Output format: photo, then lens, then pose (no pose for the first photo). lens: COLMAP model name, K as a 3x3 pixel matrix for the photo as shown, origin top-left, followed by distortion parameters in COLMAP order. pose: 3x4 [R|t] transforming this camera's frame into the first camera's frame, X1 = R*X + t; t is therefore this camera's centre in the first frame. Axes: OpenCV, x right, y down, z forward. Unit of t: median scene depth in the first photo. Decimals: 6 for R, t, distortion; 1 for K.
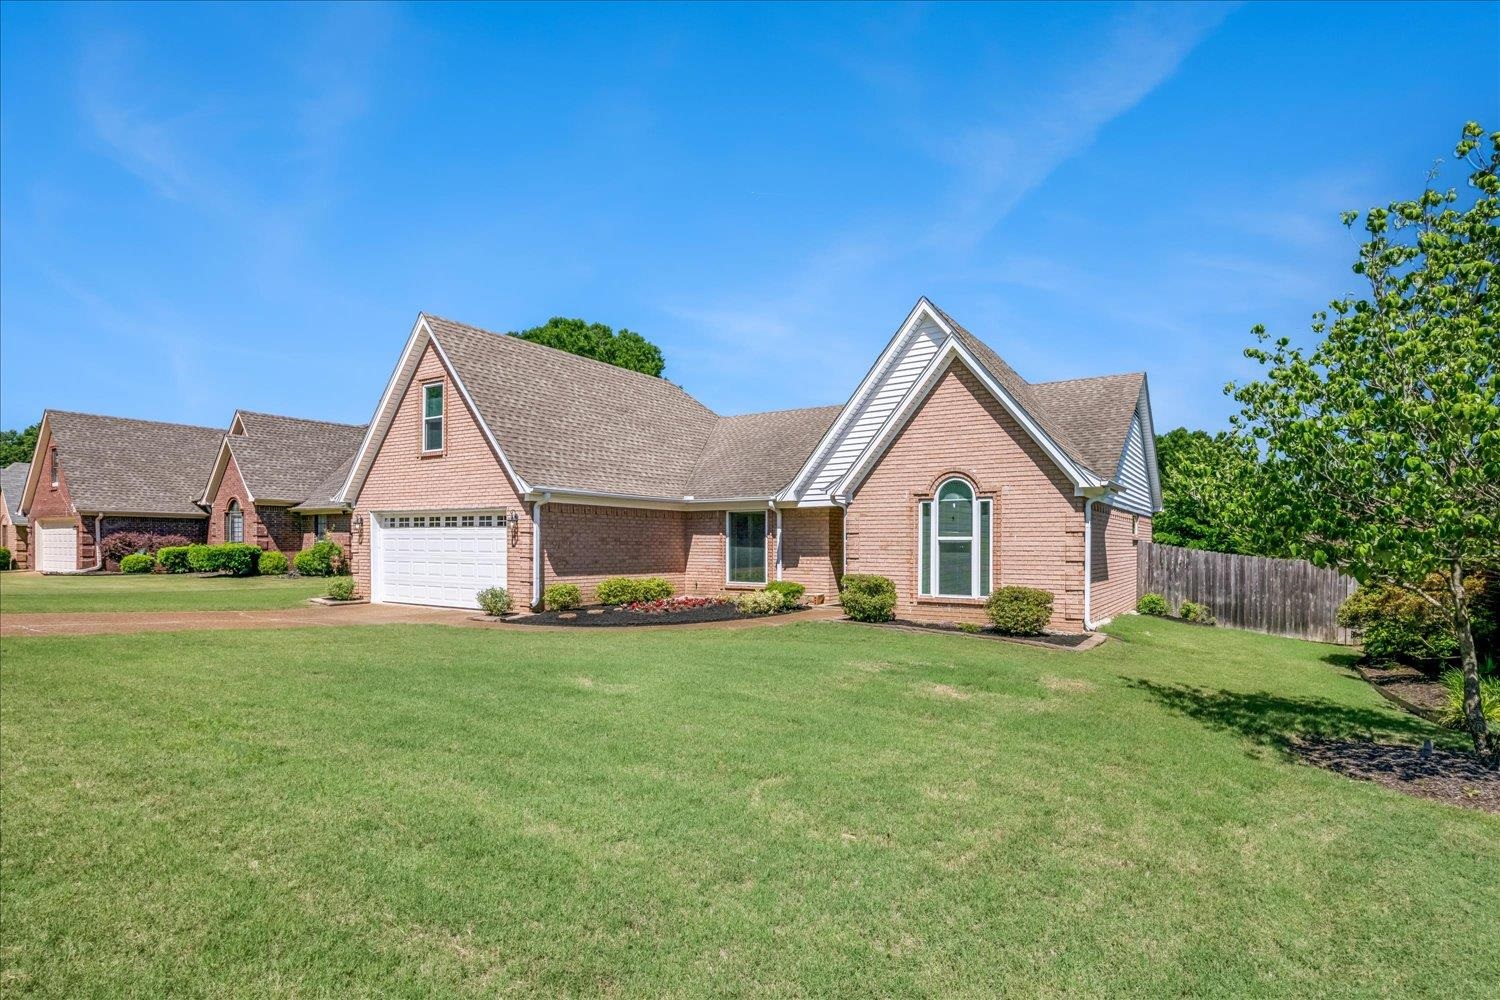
lens RADIAL K [[804.2, 0, 758.7], [0, 804.2, 534.9], [0, 0, 1]] dist [-0.003820, -0.000335]
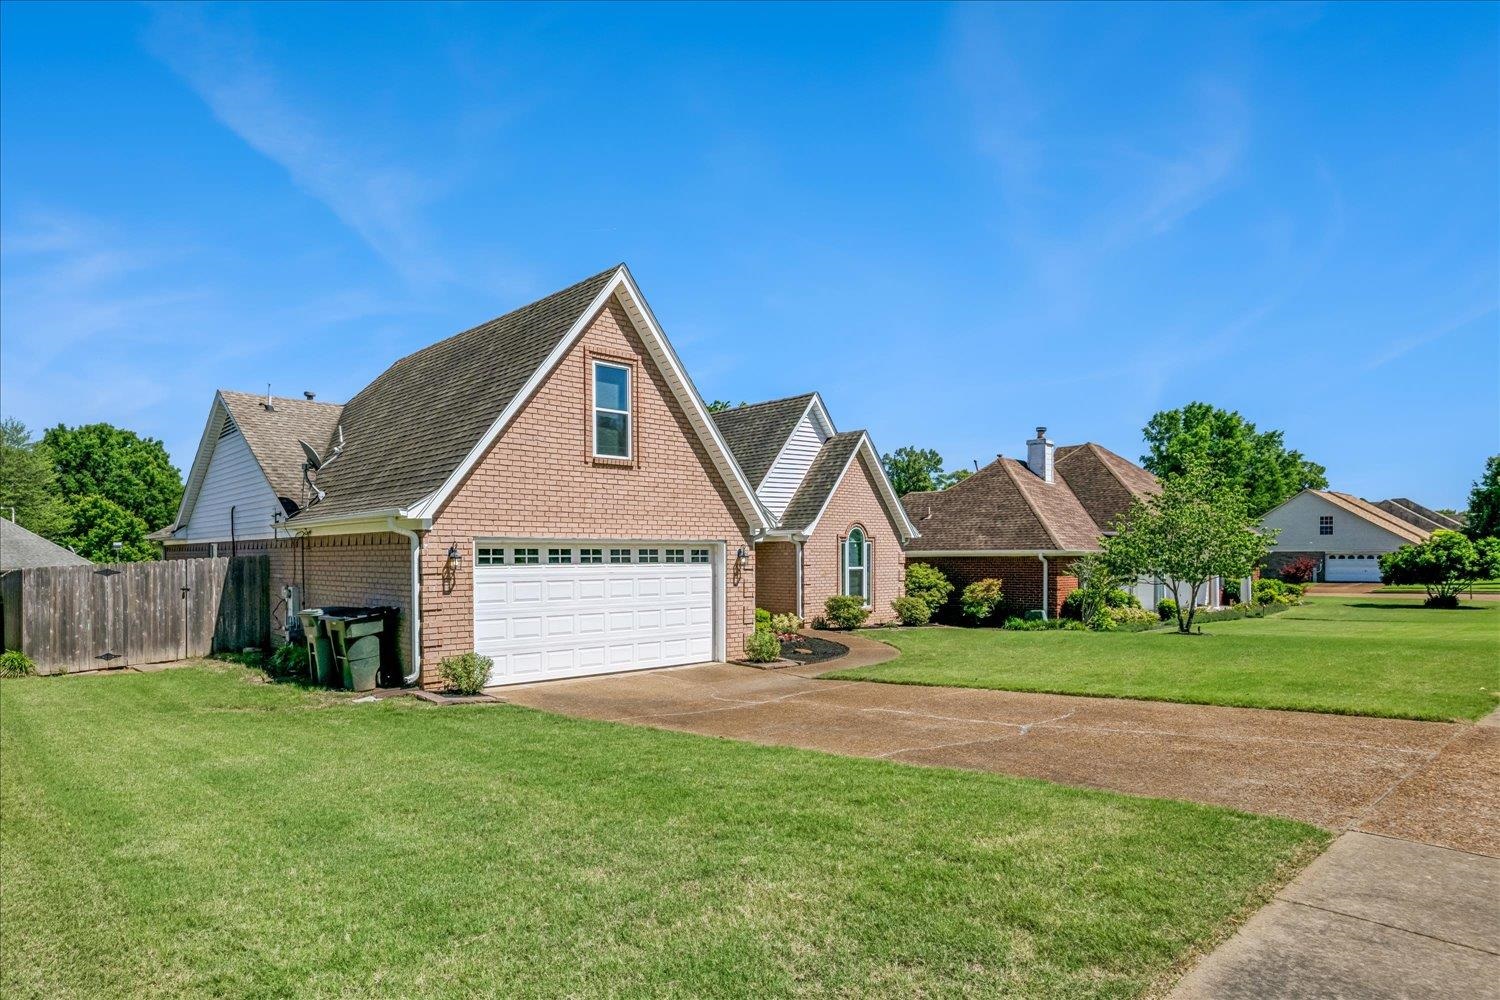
lens RADIAL K [[915.8, 0, 749.1], [0, 915.8, 551.3], [0, 0, 1]] dist [-0.007654, -0.000376]
pose [[0.178722, 0.000768, 0.983899, -1.225982], [-0.003325, 0.999994, -0.000177, -0.021748], [-0.983894, -0.003240, 0.178723, 0.758082]]
